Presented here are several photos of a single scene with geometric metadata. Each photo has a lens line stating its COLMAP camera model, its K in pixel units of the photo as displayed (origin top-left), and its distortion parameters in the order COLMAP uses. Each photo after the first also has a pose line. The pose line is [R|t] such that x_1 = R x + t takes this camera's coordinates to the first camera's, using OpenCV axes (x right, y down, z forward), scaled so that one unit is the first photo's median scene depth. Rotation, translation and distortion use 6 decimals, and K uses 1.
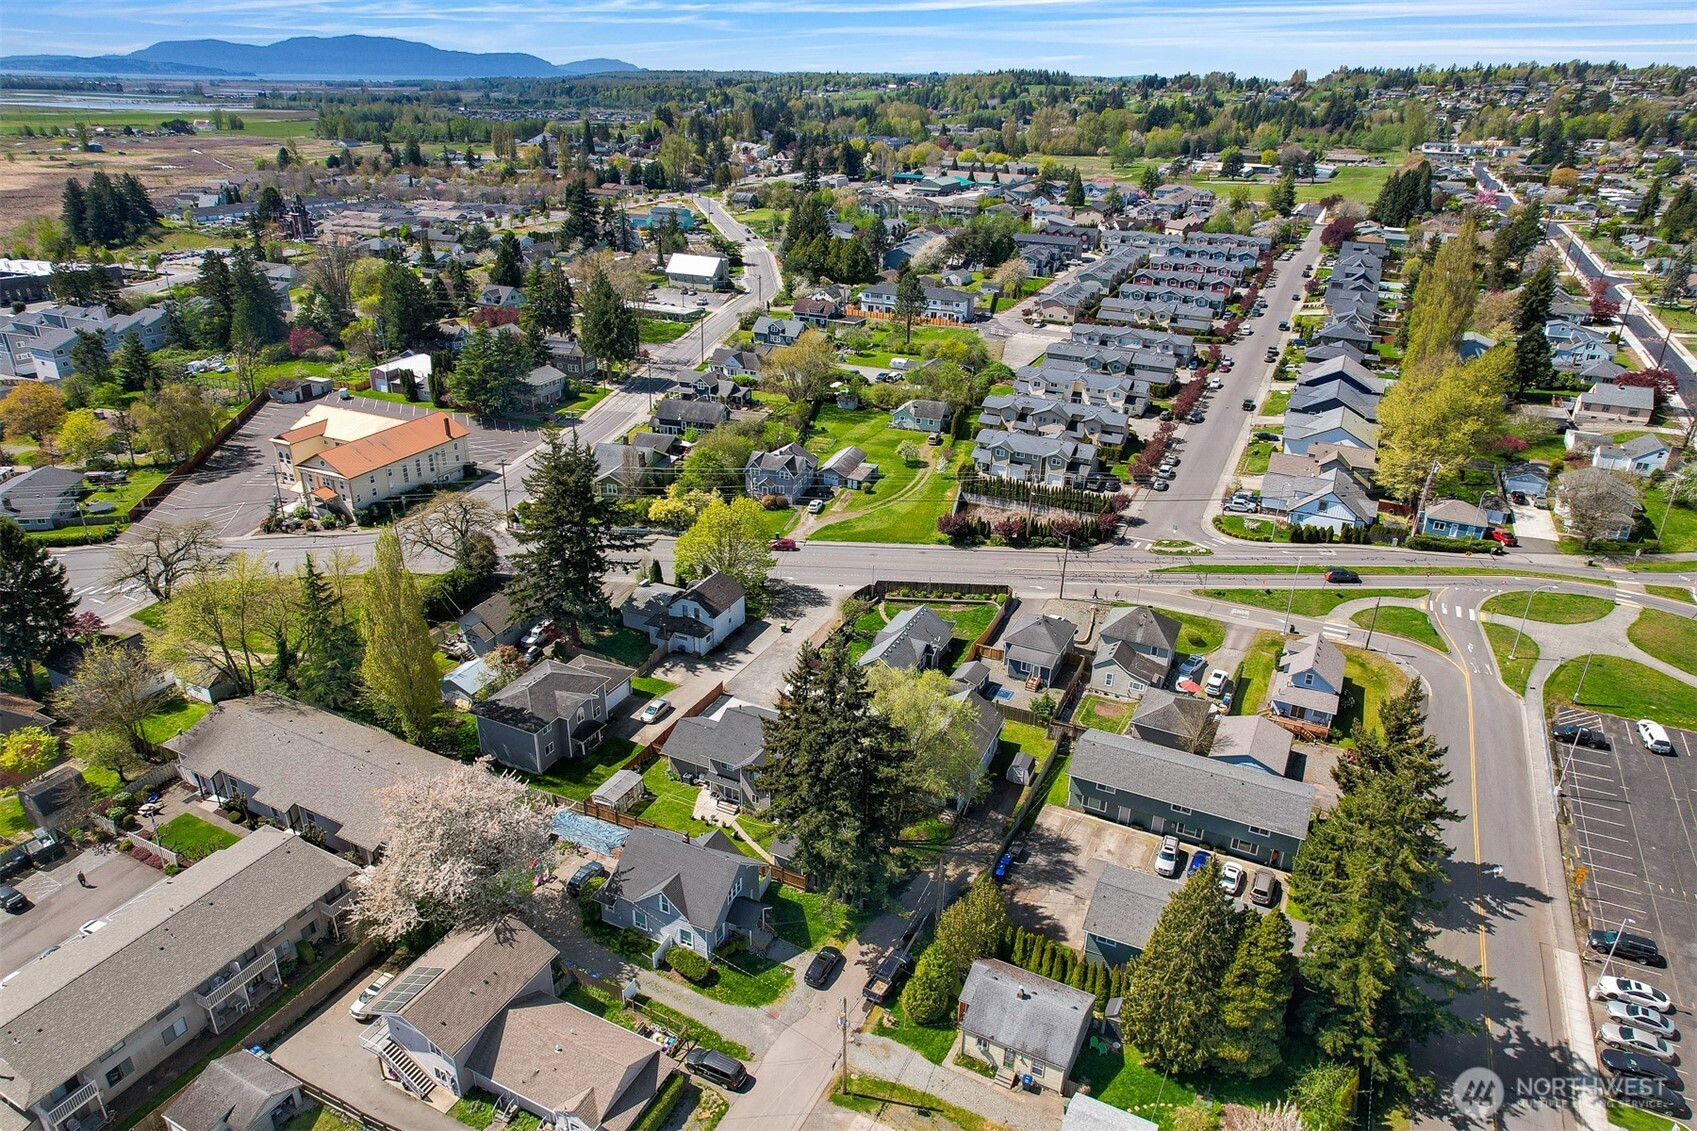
lens RADIAL K [[1095.2, 0, 845.8], [0, 1095.2, 546.1], [0, 0, 1]] dist [-0.002417, -0.042711]
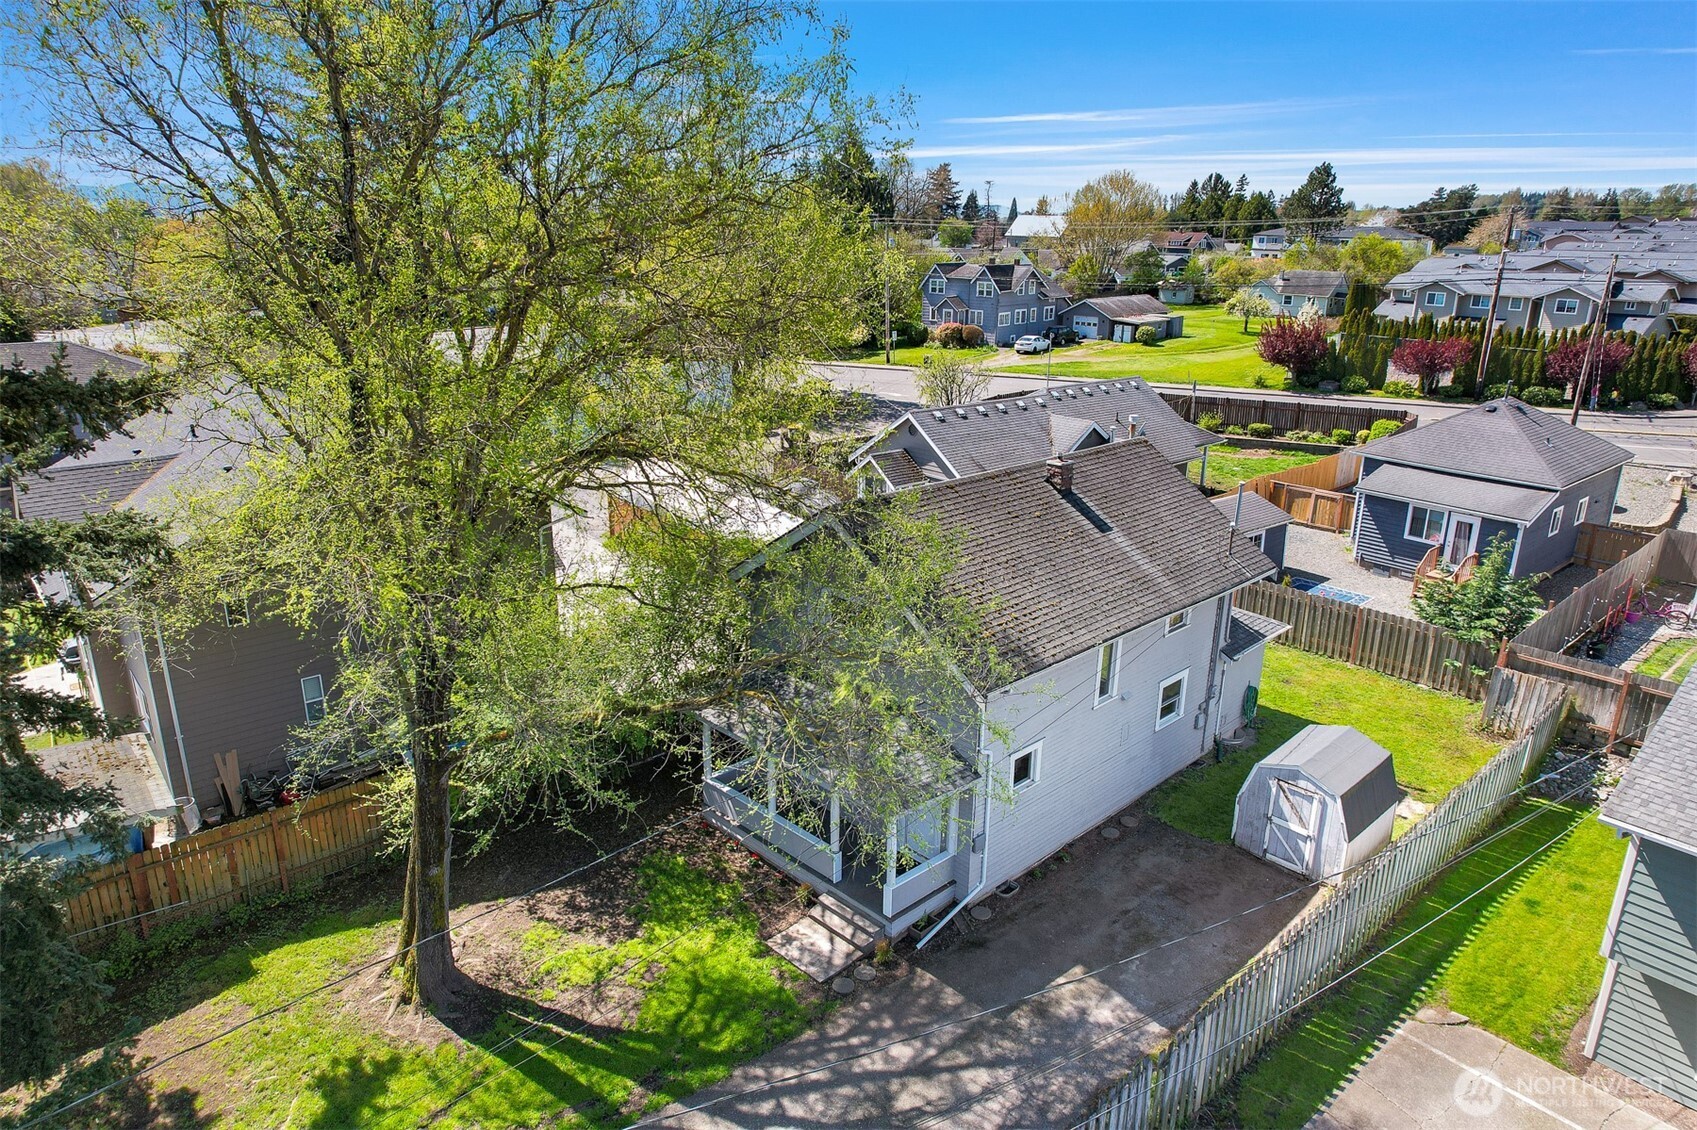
lens RADIAL K [[1107.0, 0, 848.5], [0, 1107.0, 565.0], [0, 0, 1]] dist [-0.112658, 0.114086]
pose [[0.922507, 0.115408, -0.368322, 0.124479], [-0.154637, 0.984830, -0.078727, 0.158143], [0.353648, 0.129582, 0.926359, 0.652184]]
